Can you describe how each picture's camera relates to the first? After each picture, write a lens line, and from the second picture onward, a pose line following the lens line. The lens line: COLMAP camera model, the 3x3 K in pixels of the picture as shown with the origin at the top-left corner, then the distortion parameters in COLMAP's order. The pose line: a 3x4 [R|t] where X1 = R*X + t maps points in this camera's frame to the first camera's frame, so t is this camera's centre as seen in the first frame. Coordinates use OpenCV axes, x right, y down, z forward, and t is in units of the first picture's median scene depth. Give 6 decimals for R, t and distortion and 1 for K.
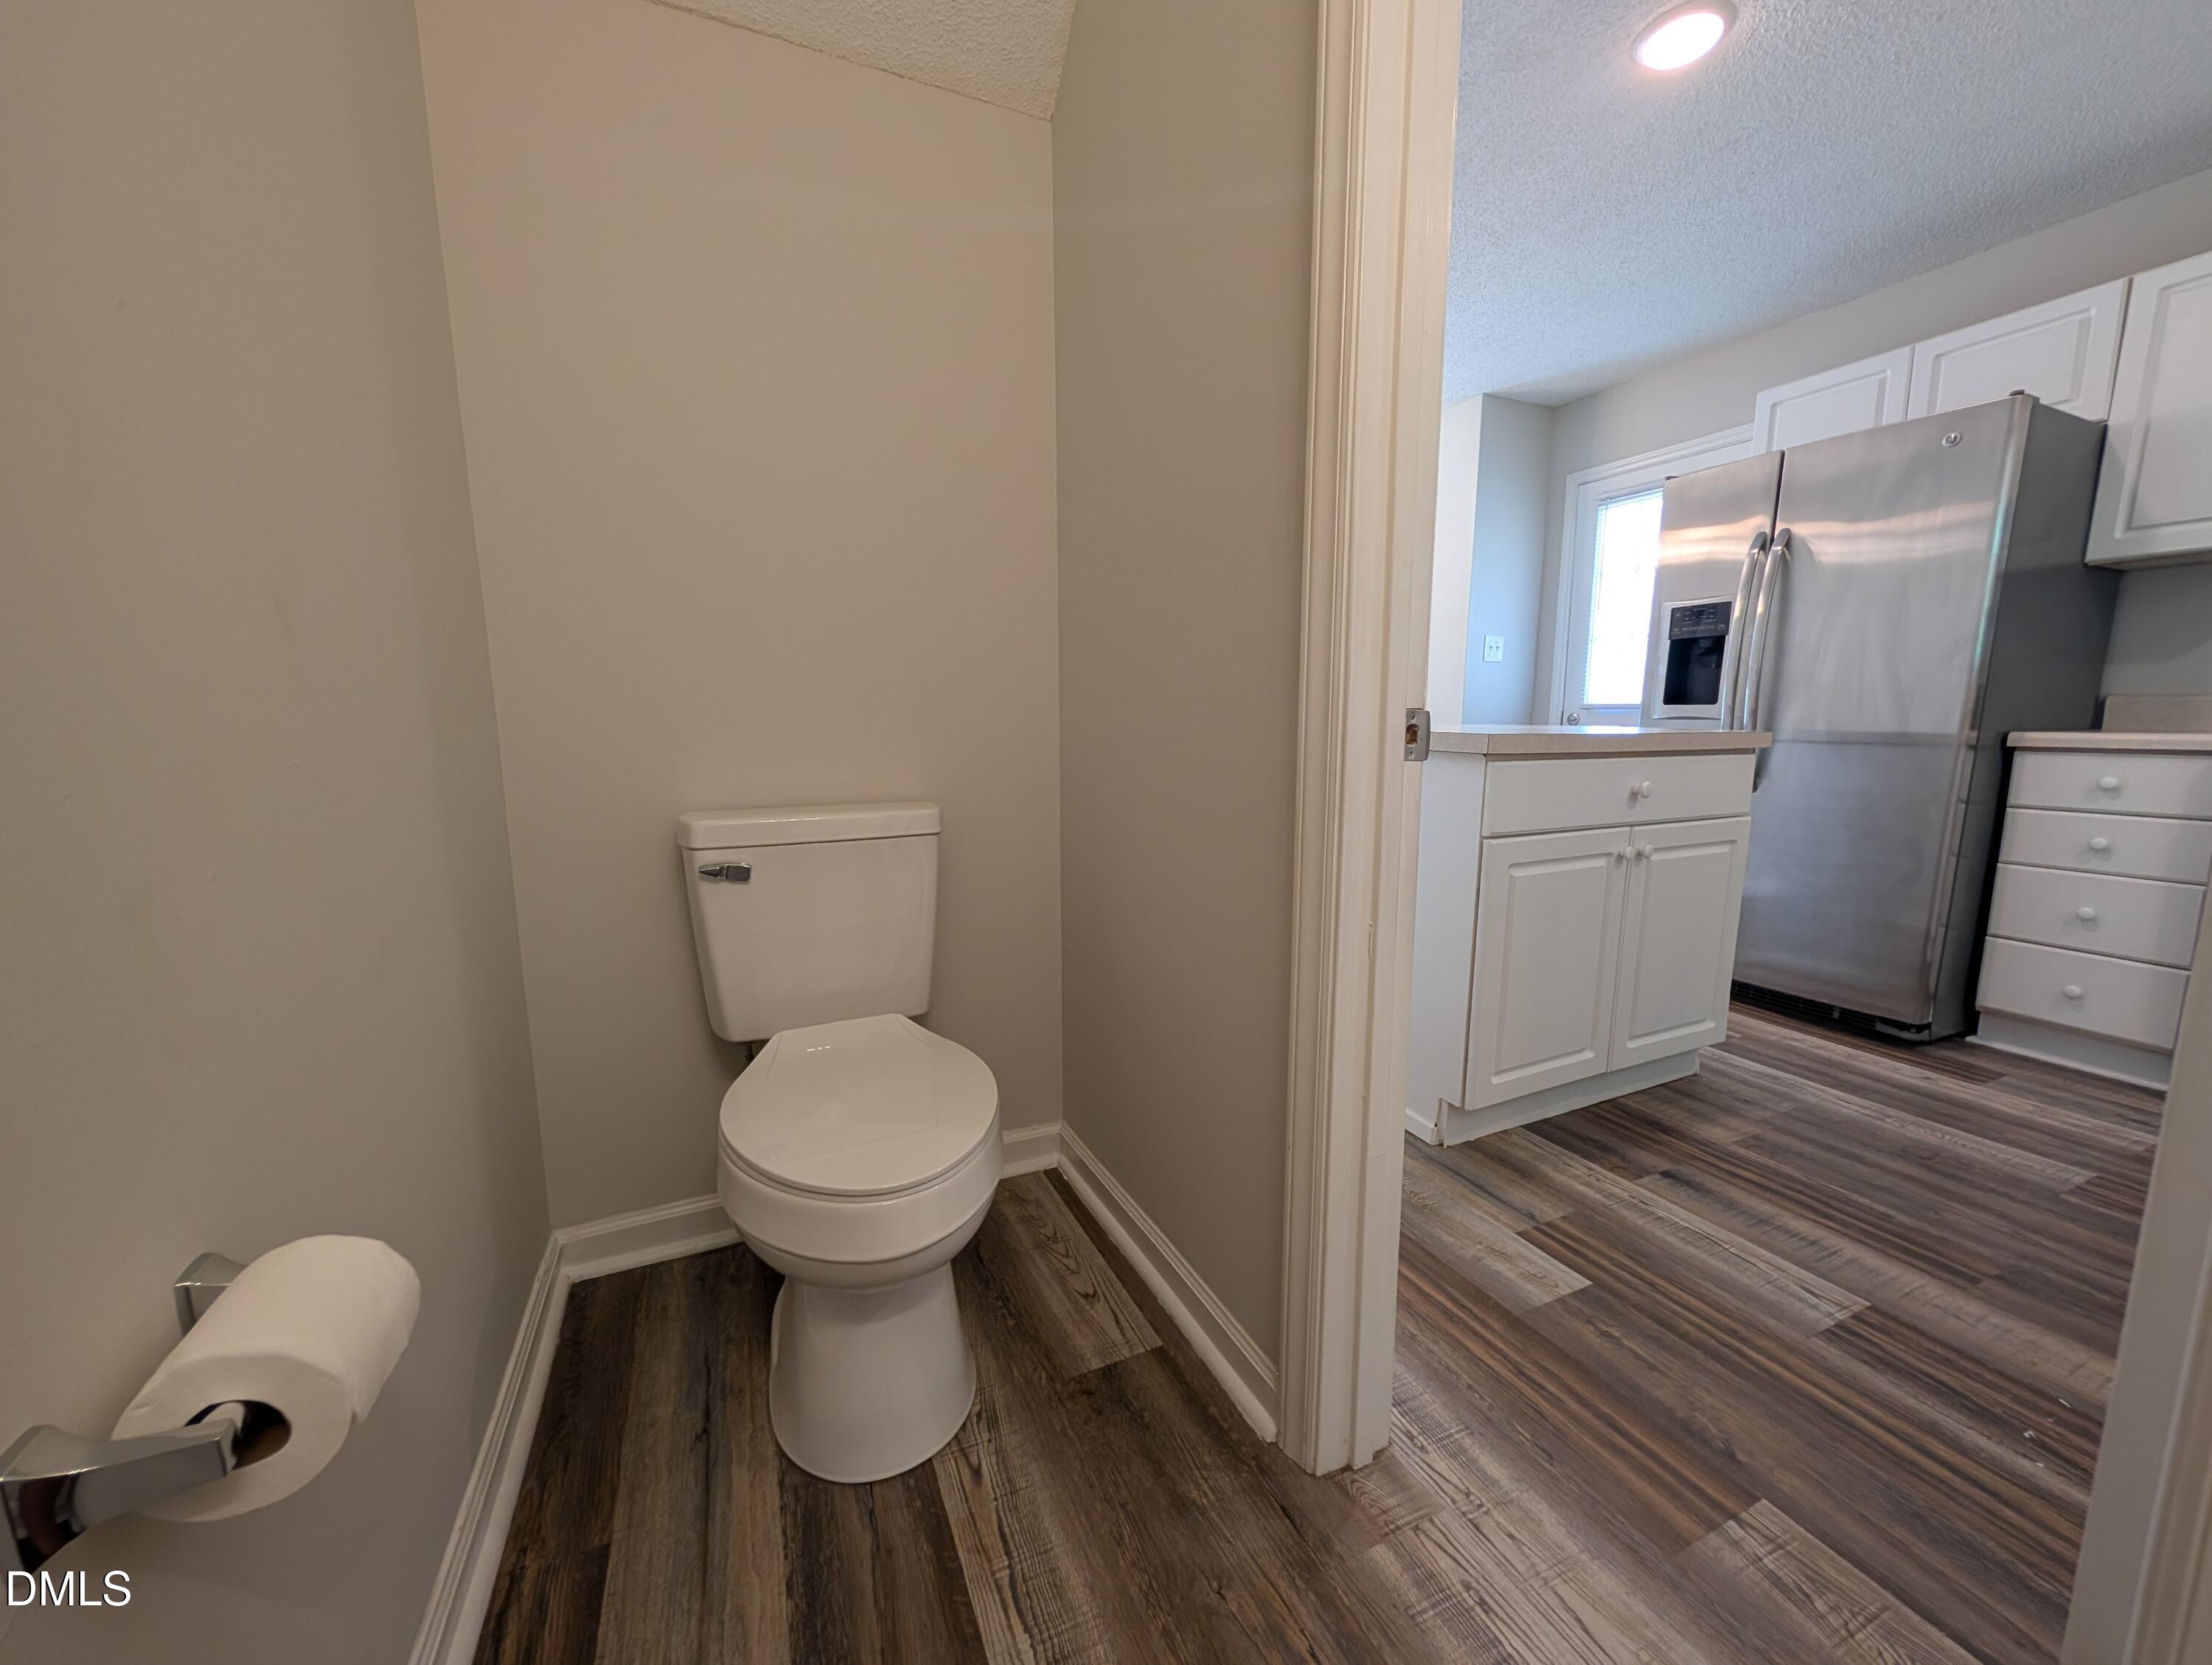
lens RADIAL K [[839.2, 0, 1106.0], [0, 839.2, 832.5], [0, 0, 1]] dist [0.000987, 0.000251]
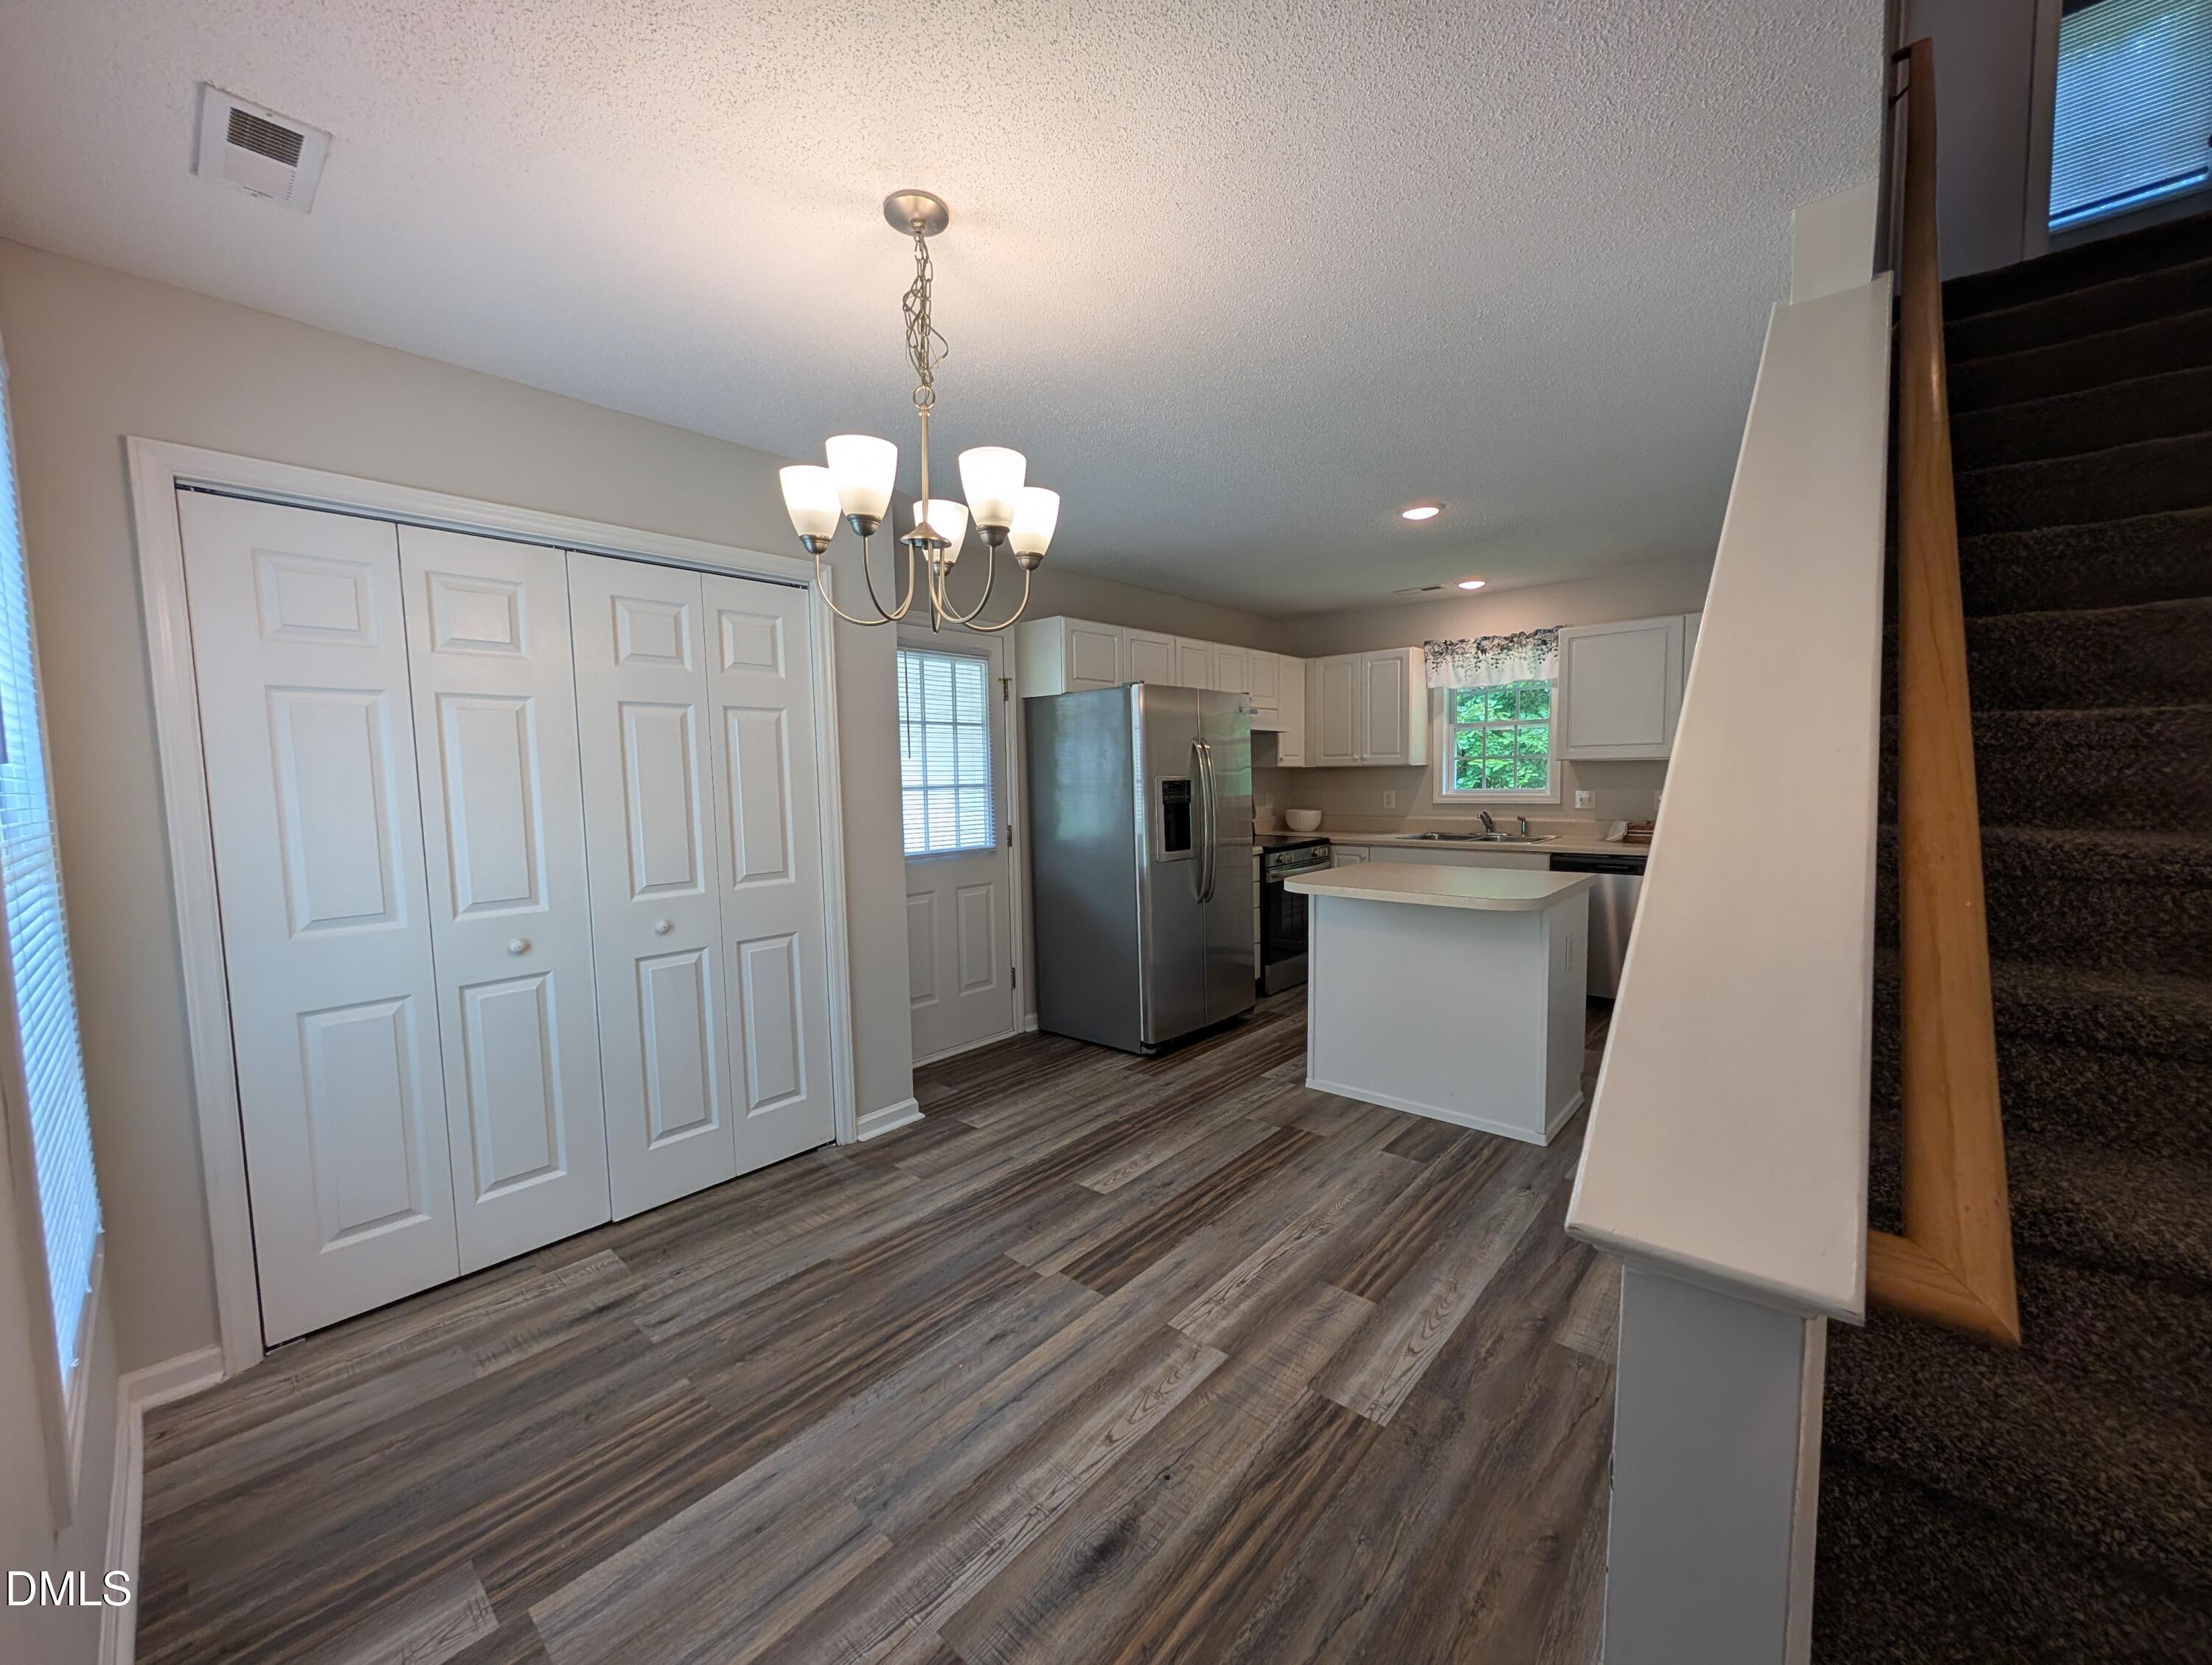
lens RADIAL K [[853.2, 0, 1104.2], [0, 853.2, 837.1], [0, 0, 1]] dist [0.000223, 0.000166]
pose [[-0.405360, -0.061953, 0.912055, -0.679324], [0.151470, 0.979358, 0.133845, -0.477538], [-0.901521, 0.192404, -0.387609, 2.064809]]
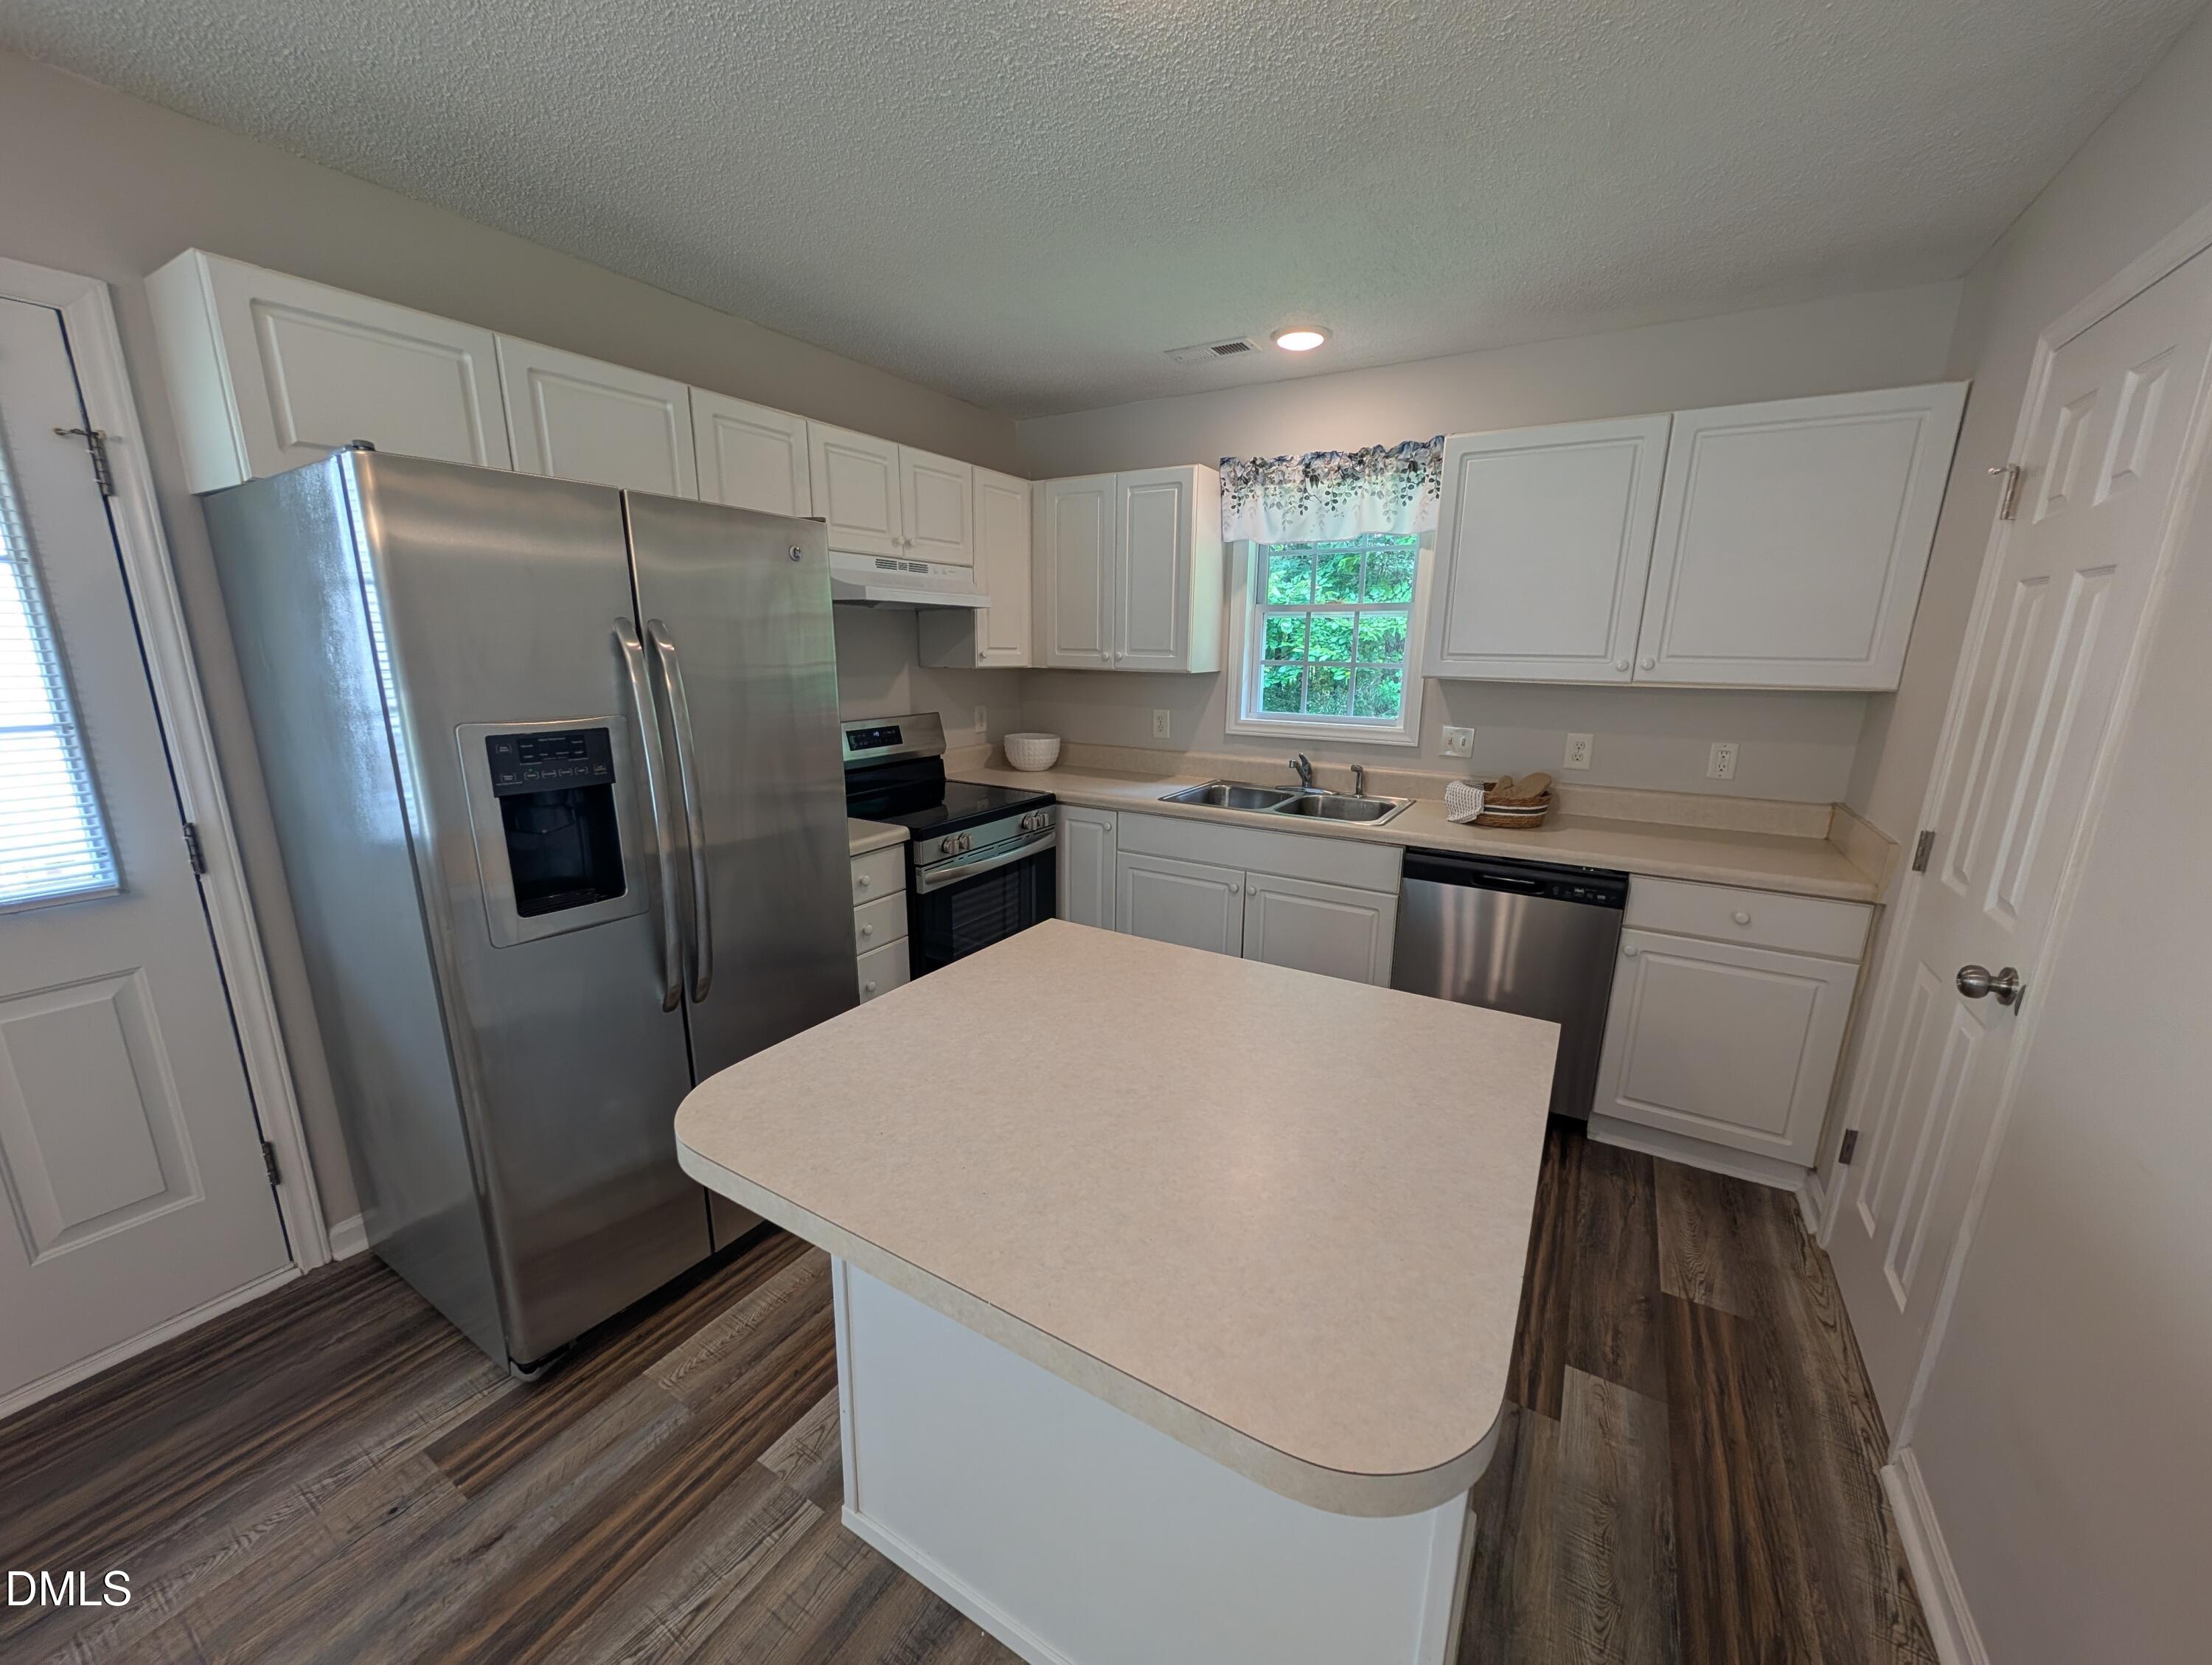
lens RADIAL K [[841.9, 0, 1104.7], [0, 841.9, 837.2], [0, 0, 1]] dist [0.000778, 0.000487]
pose [[-0.567546, -0.192780, 0.800455, 0.070374], [0.107294, 0.946595, 0.304050, -0.409156], [-0.816321, 0.258446, -0.516552, 1.234958]]
